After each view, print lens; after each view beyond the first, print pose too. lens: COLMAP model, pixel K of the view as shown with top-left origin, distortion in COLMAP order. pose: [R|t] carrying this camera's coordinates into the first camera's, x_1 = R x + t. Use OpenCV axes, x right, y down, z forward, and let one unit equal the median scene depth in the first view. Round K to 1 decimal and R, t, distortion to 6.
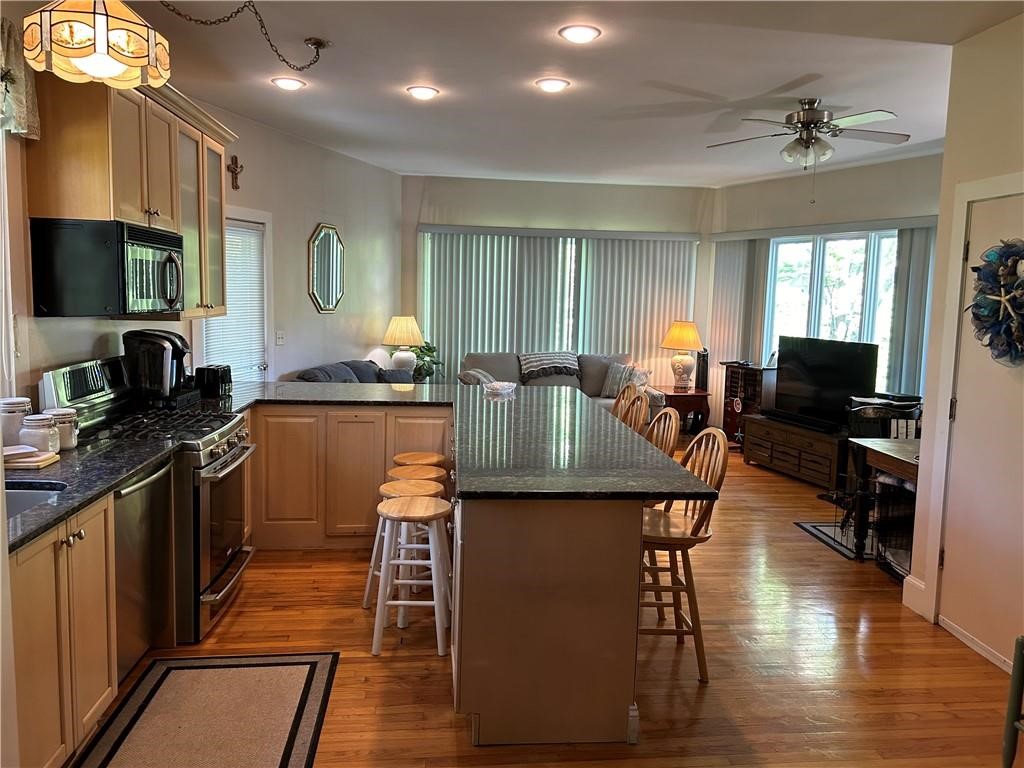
lens RADIAL K [[770.8, 0, 516.4], [0, 770.8, 376.6], [0, 0, 1]] dist [0.079224, -0.069708]
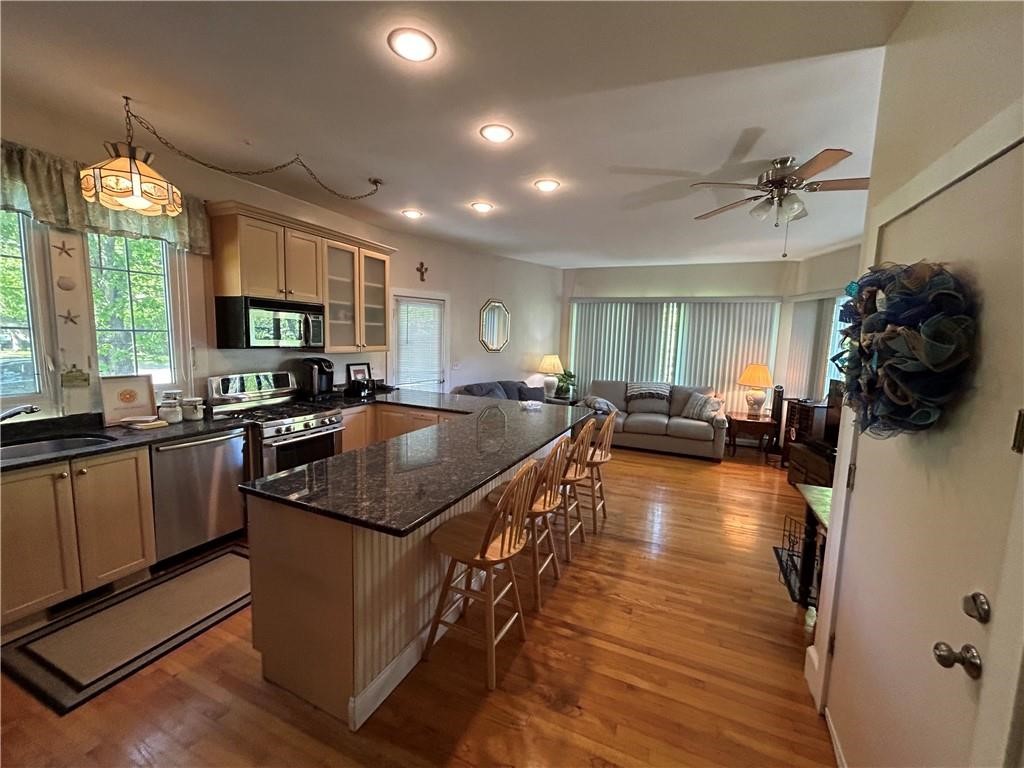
lens RADIAL K [[415.3, 0, 511.8], [0, 415.3, 386.0], [0, 0, 1]] dist [-0.001509, 0.000895]
pose [[0.866888, 0.059903, -0.494891, 0.213063], [-0.062827, 0.997967, 0.010744, -0.017632], [0.494529, 0.021778, 0.868888, 0.201659]]
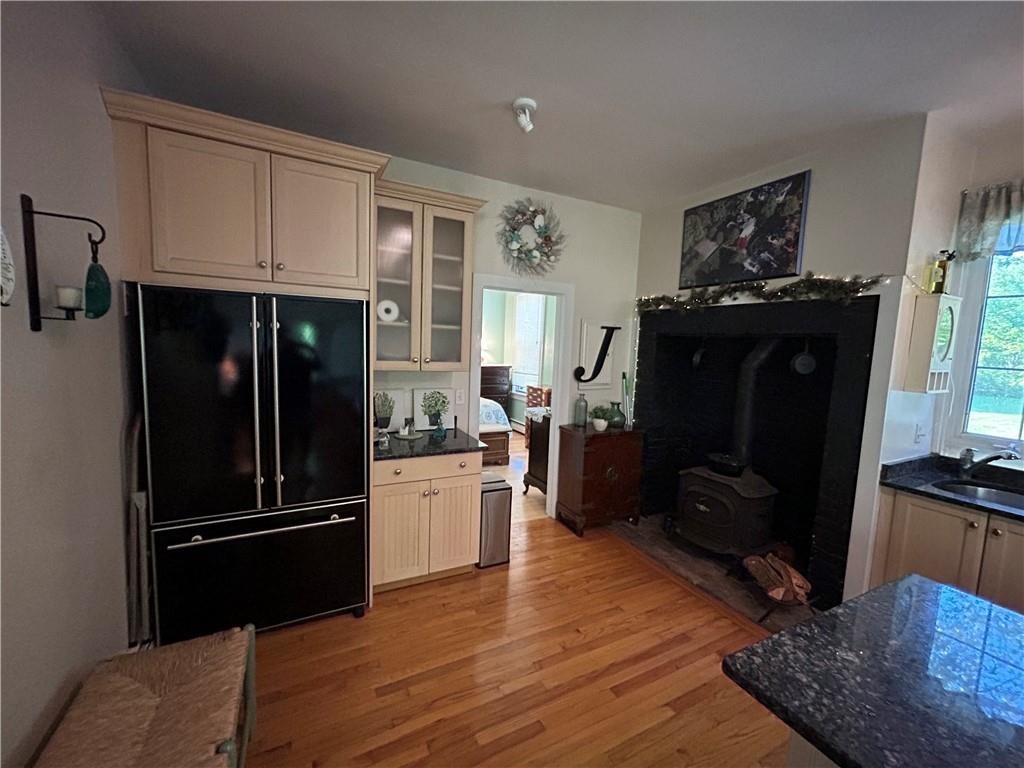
lens RADIAL K [[415.3, 0, 511.8], [0, 415.3, 386.0], [0, 0, 1]] dist [-0.001509, 0.000895]
pose [[-0.929823, -0.028961, -0.366867, 0.184026], [-0.105175, 0.976232, 0.189499, -0.038075], [0.352659, 0.214785, -0.910768, 0.400908]]
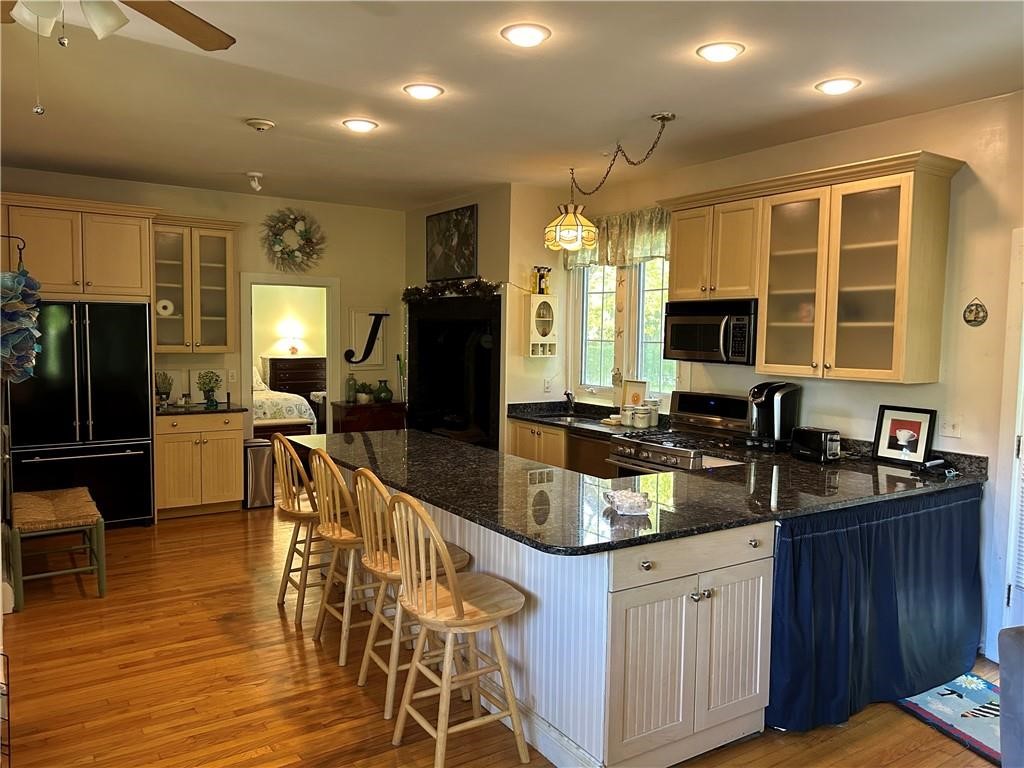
lens RADIAL K [[763.9, 0, 517.3], [0, 763.9, 386.1], [0, 0, 1]] dist [0.077085, -0.094997]
pose [[-0.881112, -0.010981, -0.472780, 0.212732], [-0.093362, 0.984094, 0.151139, -0.099048], [0.463600, 0.177310, -0.868122, 0.938521]]
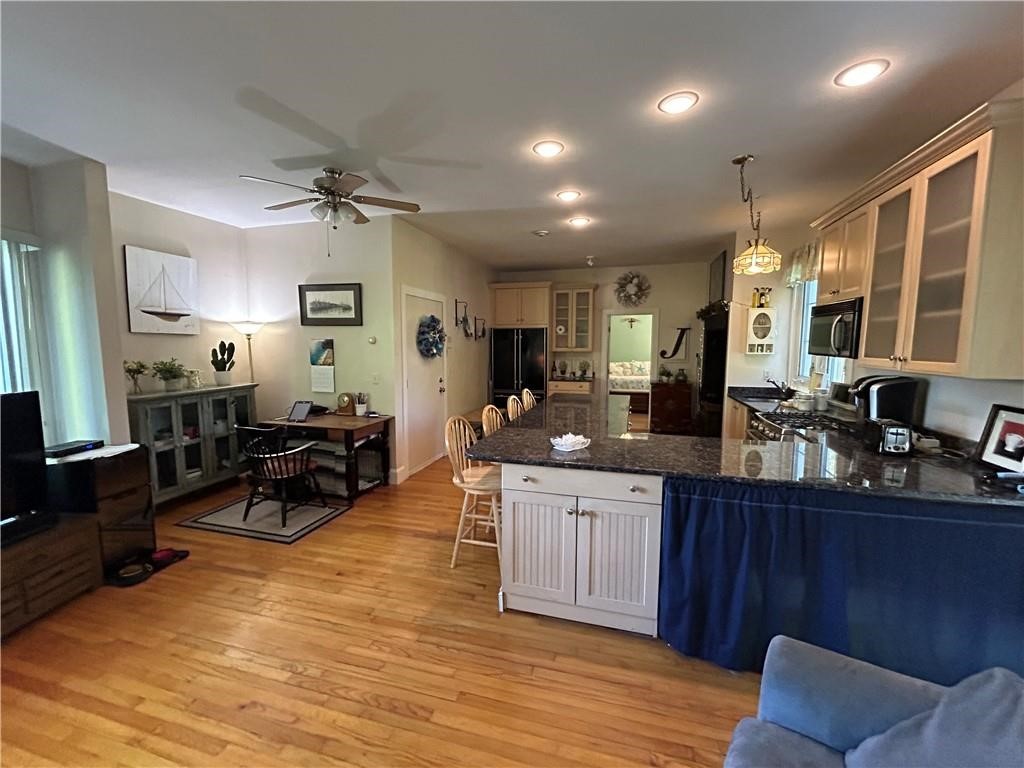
lens RADIAL K [[415.3, 0, 511.8], [0, 415.3, 386.0], [0, 0, 1]] dist [-0.001509, 0.000895]
pose [[-0.927977, -0.068653, 0.366260, -0.082960], [0.012467, 0.976612, 0.214648, -0.098207], [-0.372430, 0.203754, -0.905417, 0.932464]]
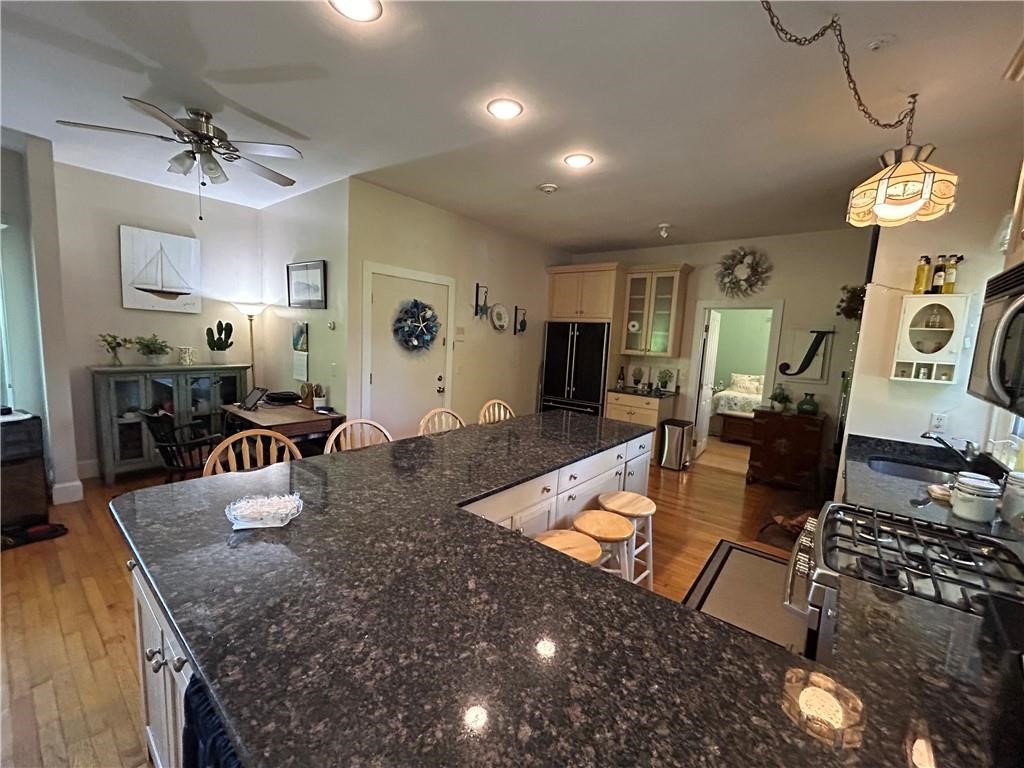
lens RADIAL K [[415.3, 0, 511.8], [0, 415.3, 386.0], [0, 0, 1]] dist [-0.001509, 0.000895]
pose [[-0.704311, -0.151579, 0.693520, -0.193197], [0.004523, 0.975960, 0.217903, -0.077408], [-0.709877, 0.156608, -0.686694, 0.685949]]
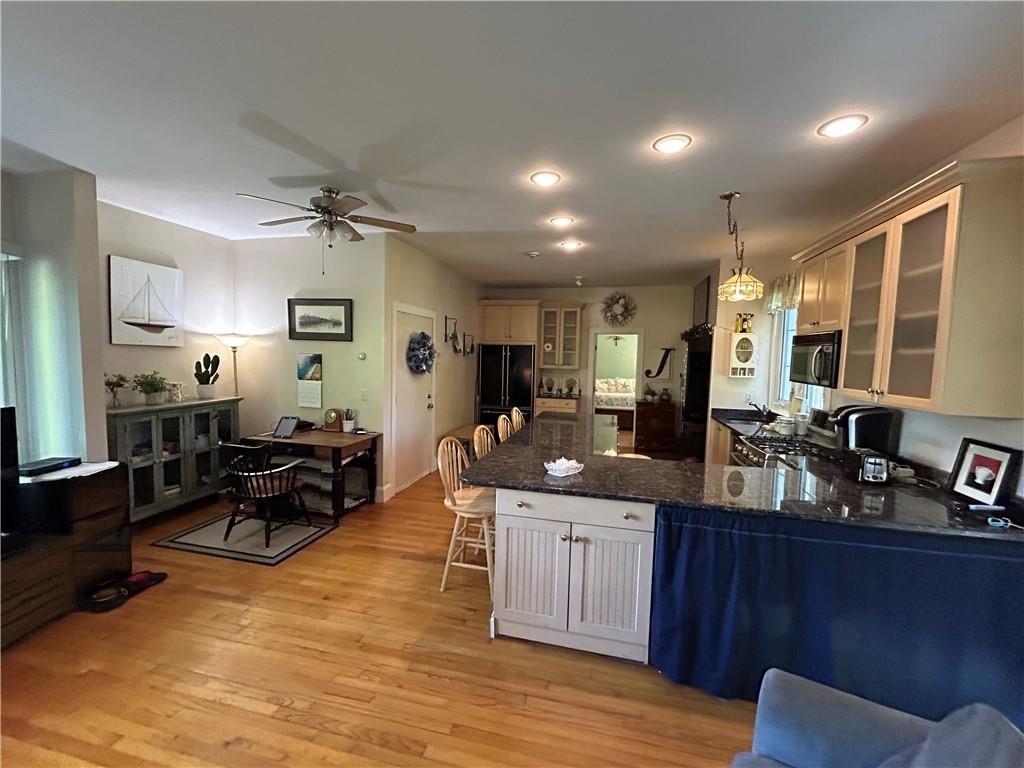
lens RADIAL K [[415.3, 0, 511.8], [0, 415.3, 386.0], [0, 0, 1]] dist [-0.001509, 0.000895]
pose [[-0.940985, -0.076627, 0.329661, -0.074771], [-0.014395, 0.982213, 0.187219, -0.108254], [-0.338143, 0.171425, -0.925350, 0.937006]]
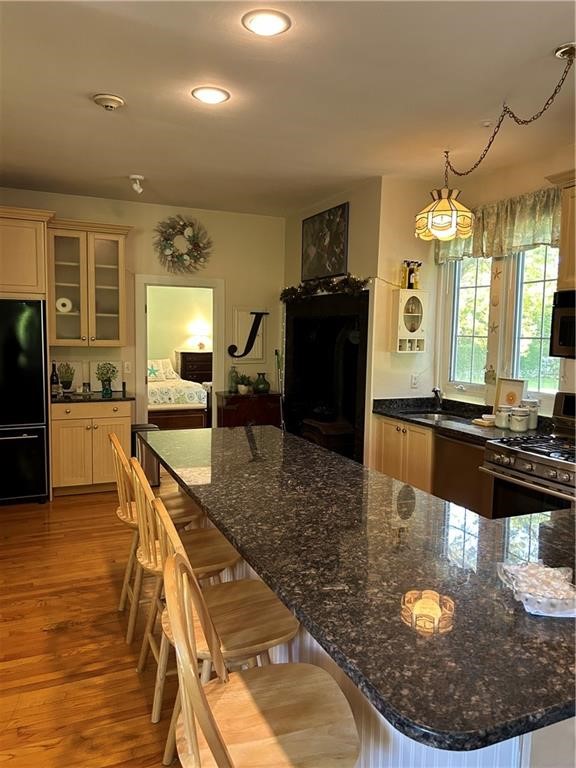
lens RADIAL K [[572.9, 0, 293.6], [0, 572.9, 387.1], [0, 0, 1]] dist [0.077085, -0.094997]
pose [[-0.948323, -0.018600, -0.316761, 0.115063], [-0.081919, 0.978789, 0.187779, -0.078016], [0.306549, 0.204024, -0.929732, 0.776408]]
